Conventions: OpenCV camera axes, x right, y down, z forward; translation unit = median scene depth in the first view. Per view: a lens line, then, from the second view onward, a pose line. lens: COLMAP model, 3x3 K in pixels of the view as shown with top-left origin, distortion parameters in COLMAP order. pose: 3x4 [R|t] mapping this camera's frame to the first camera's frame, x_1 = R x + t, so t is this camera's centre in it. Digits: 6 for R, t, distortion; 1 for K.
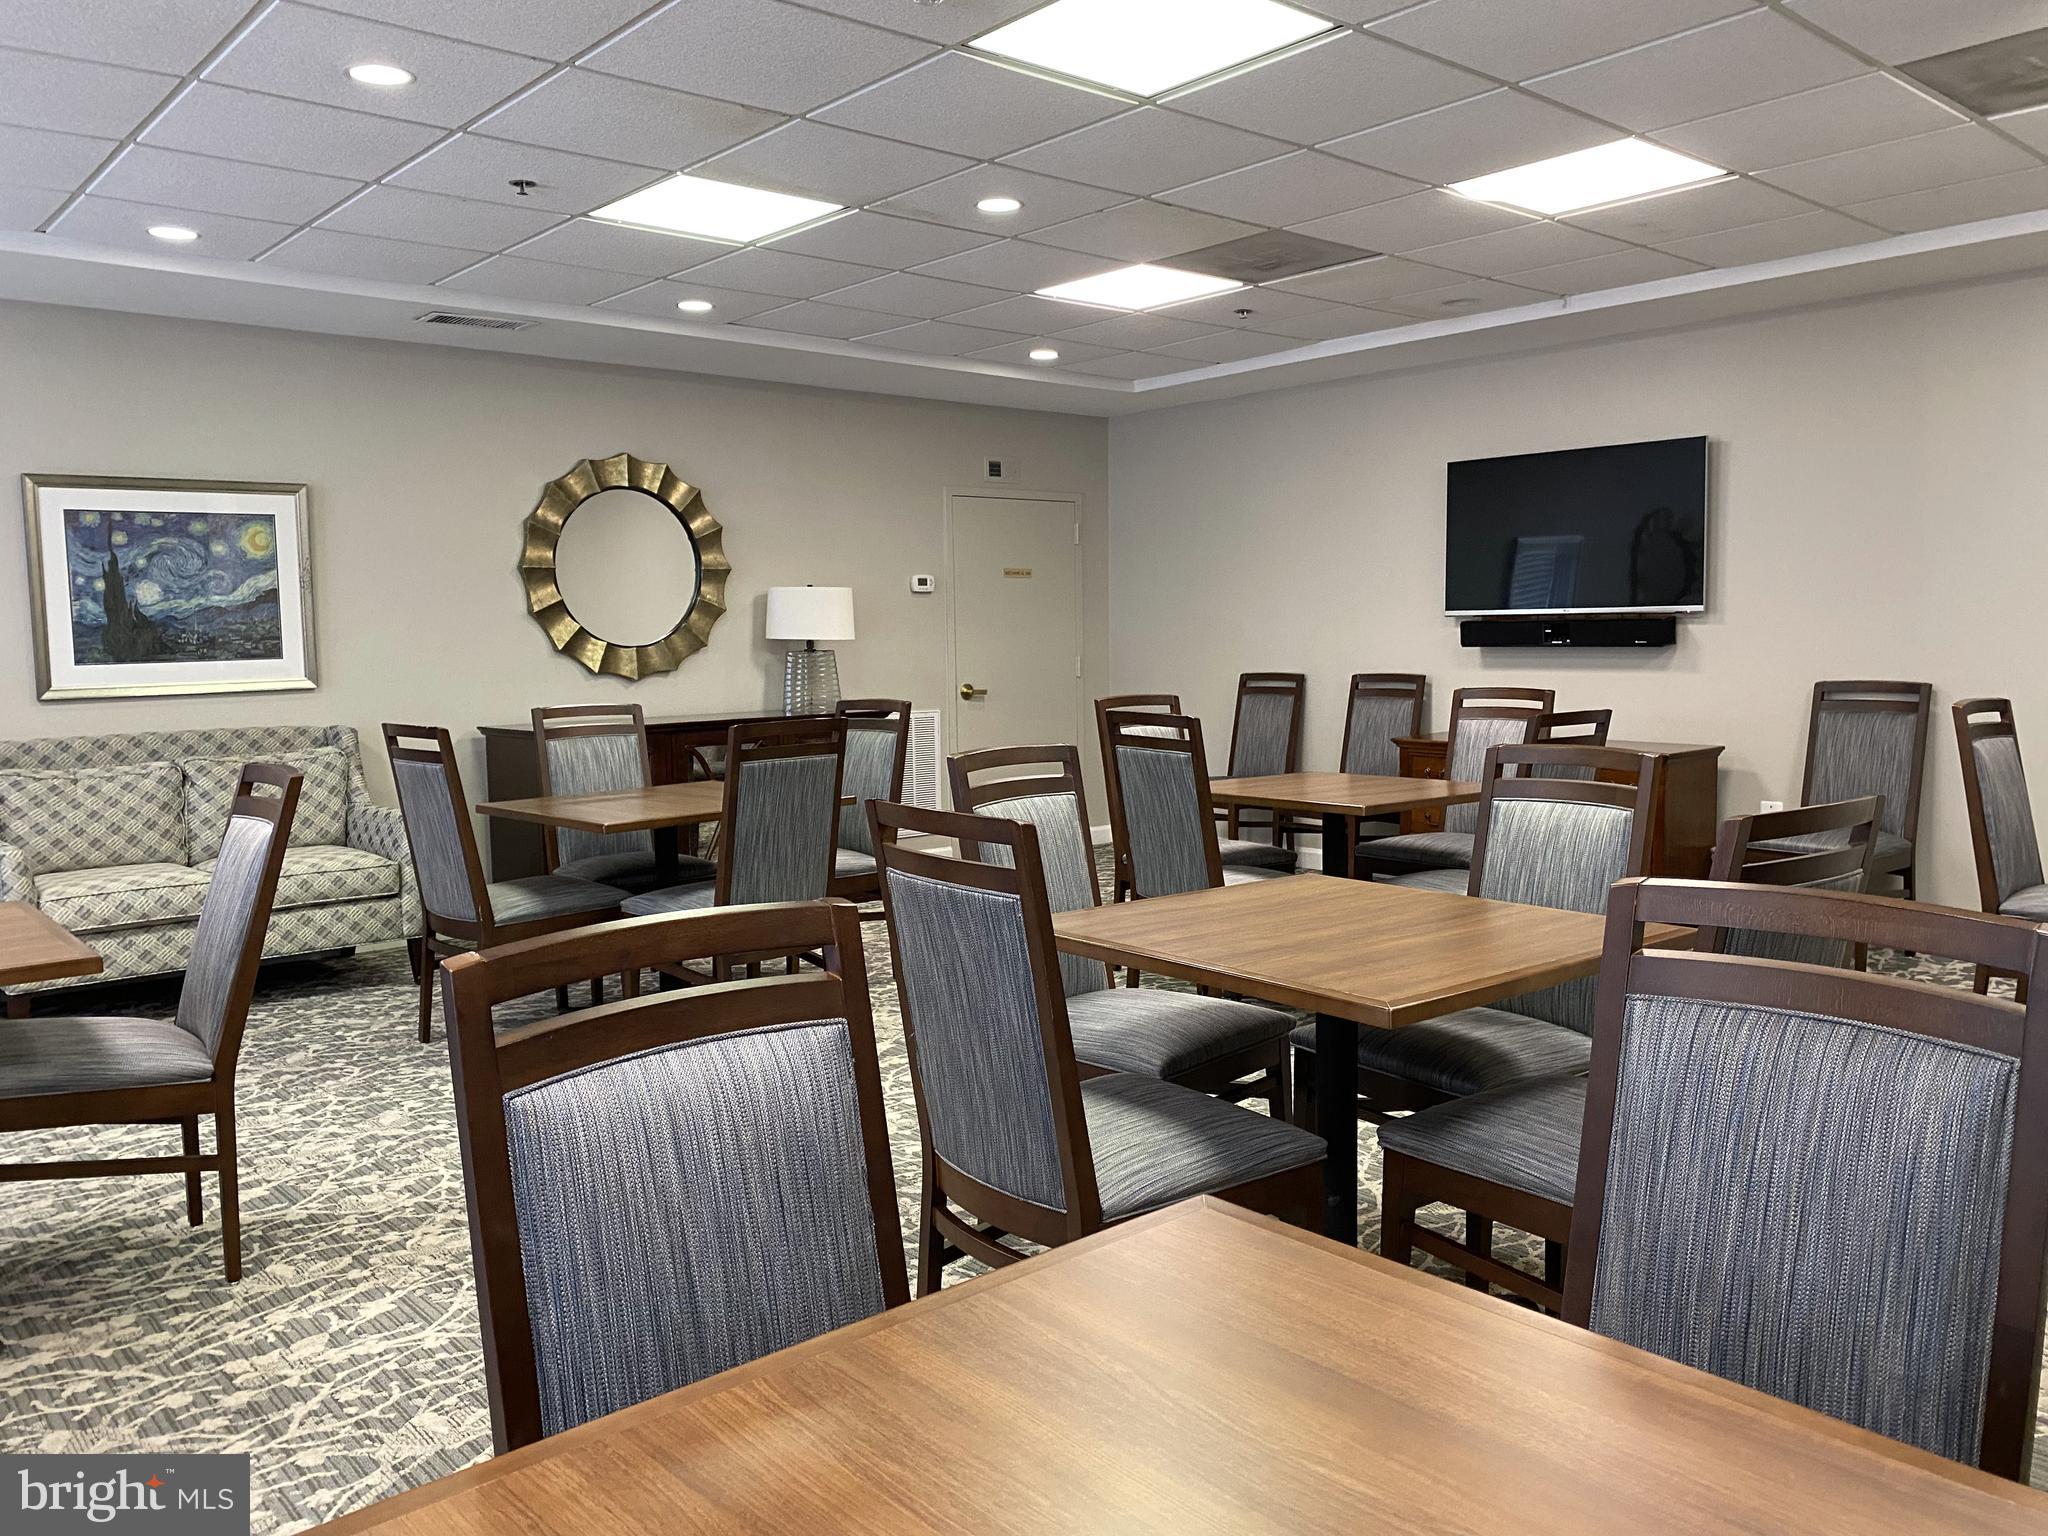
lens RADIAL K [[1567.3, 0, 1023.2], [0, 1567.3, 769.0], [0, 0, 1]] dist [0.001520, -0.037731]
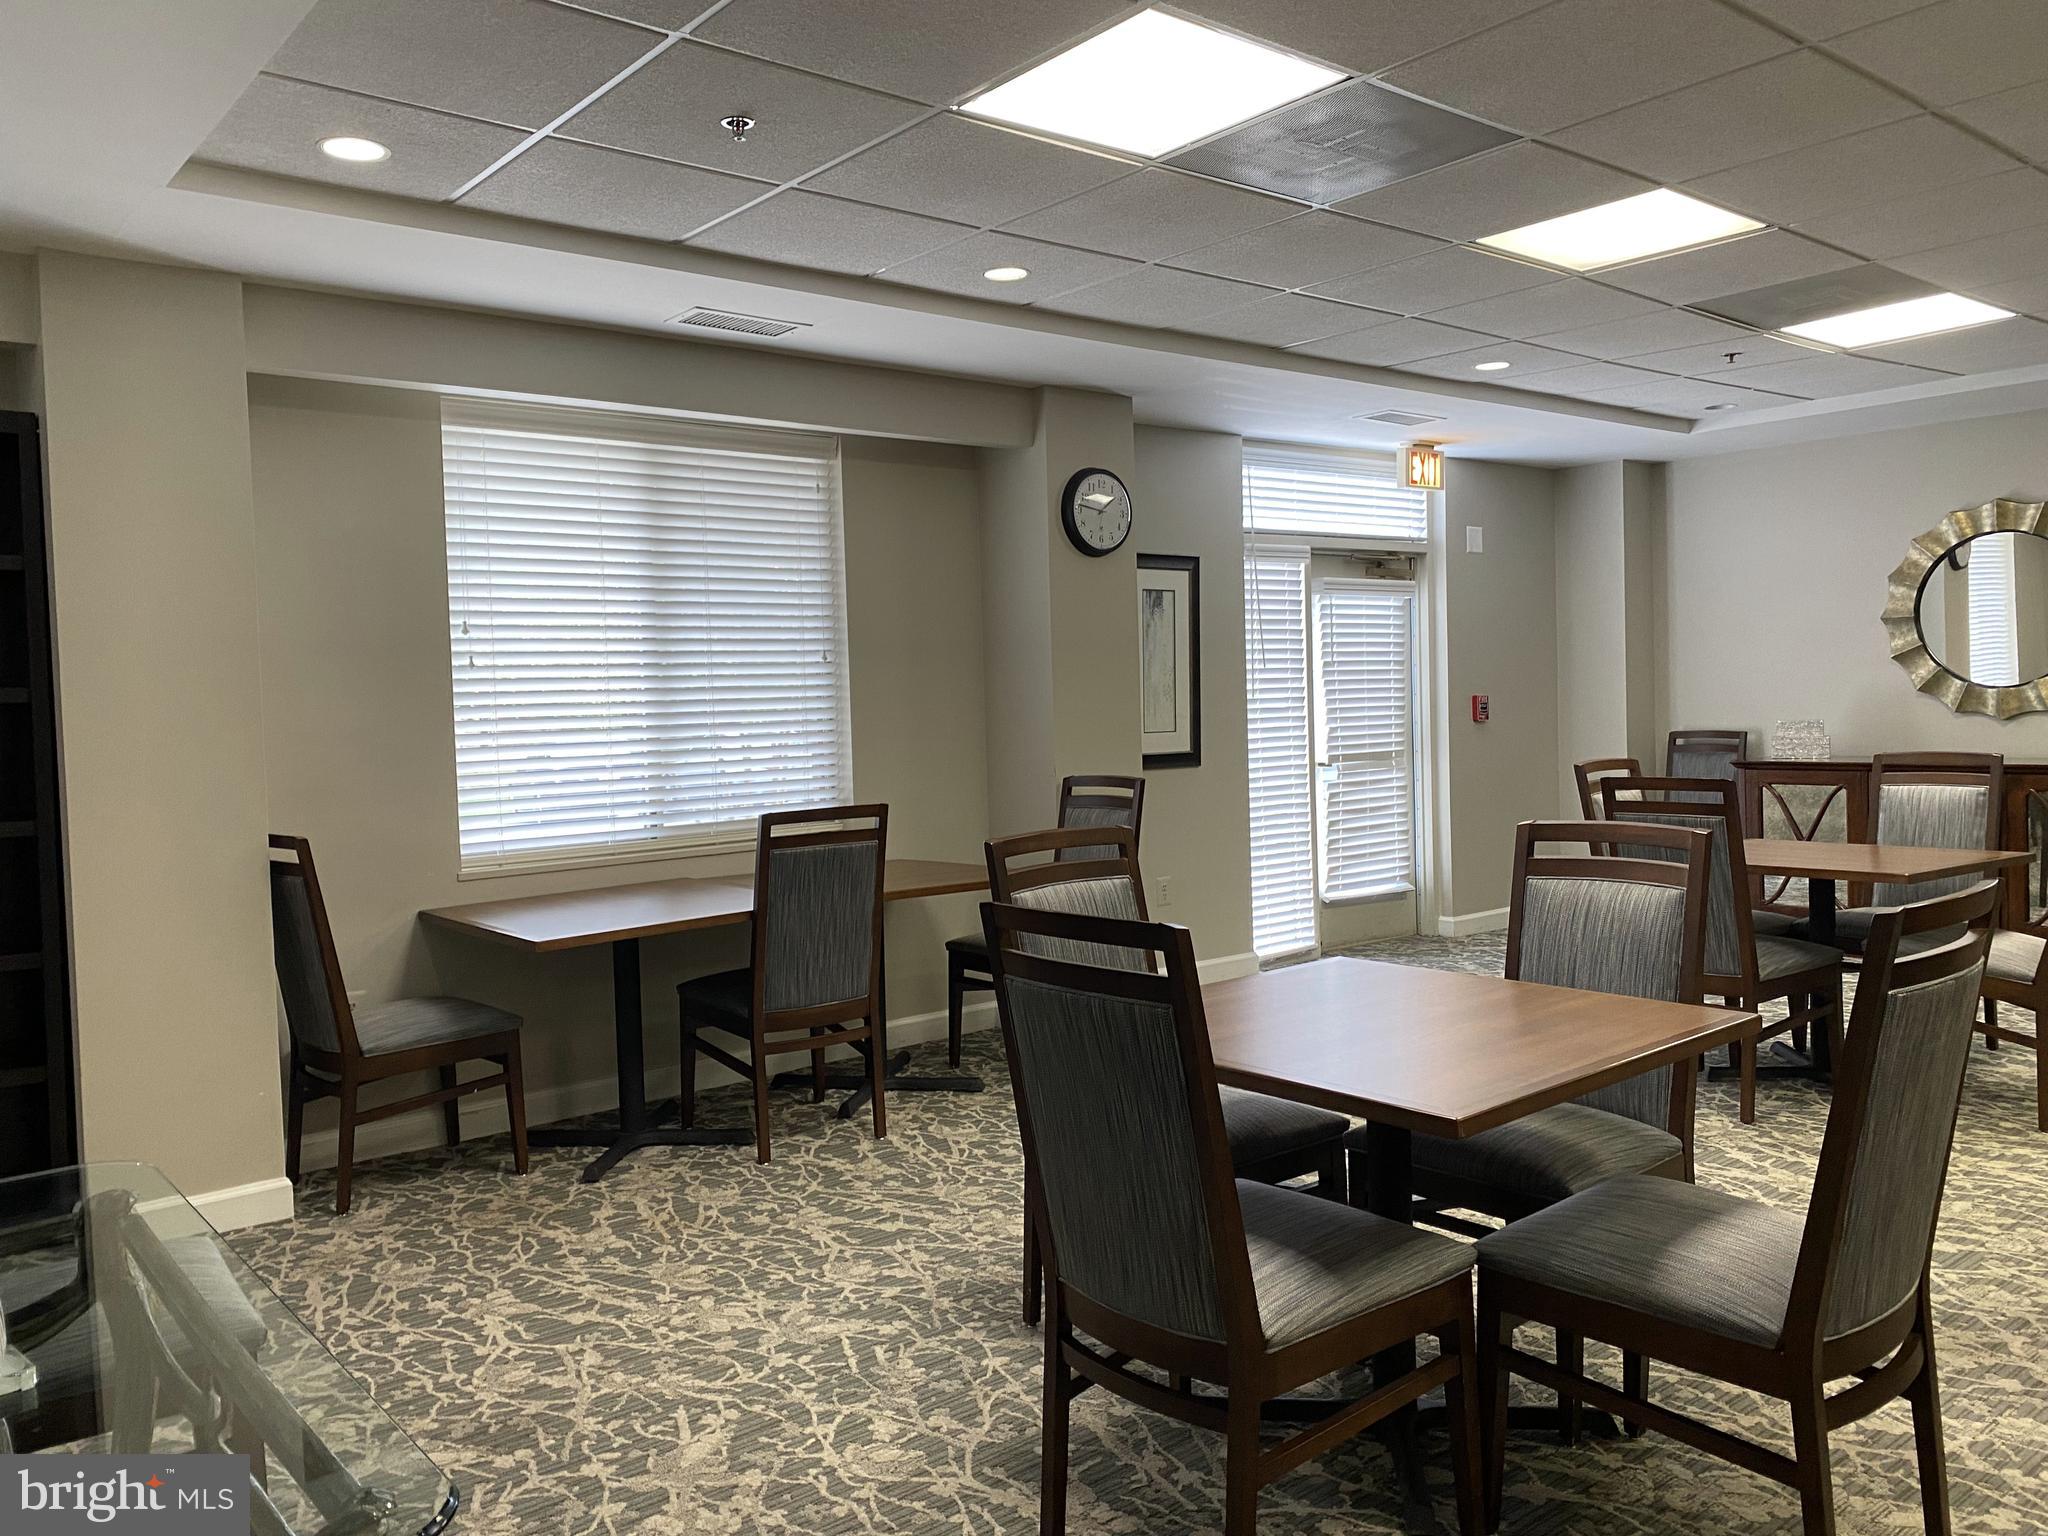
lens RADIAL K [[1567.3, 0, 1023.6], [0, 1567.3, 768.6], [0, 0, 1]] dist [0.001520, -0.037731]
pose [[-0.038876, 0.050615, -0.997961, 0.623317], [-0.058489, 0.996889, 0.052839, -0.114172], [0.997531, 0.060424, -0.035795, 1.246526]]
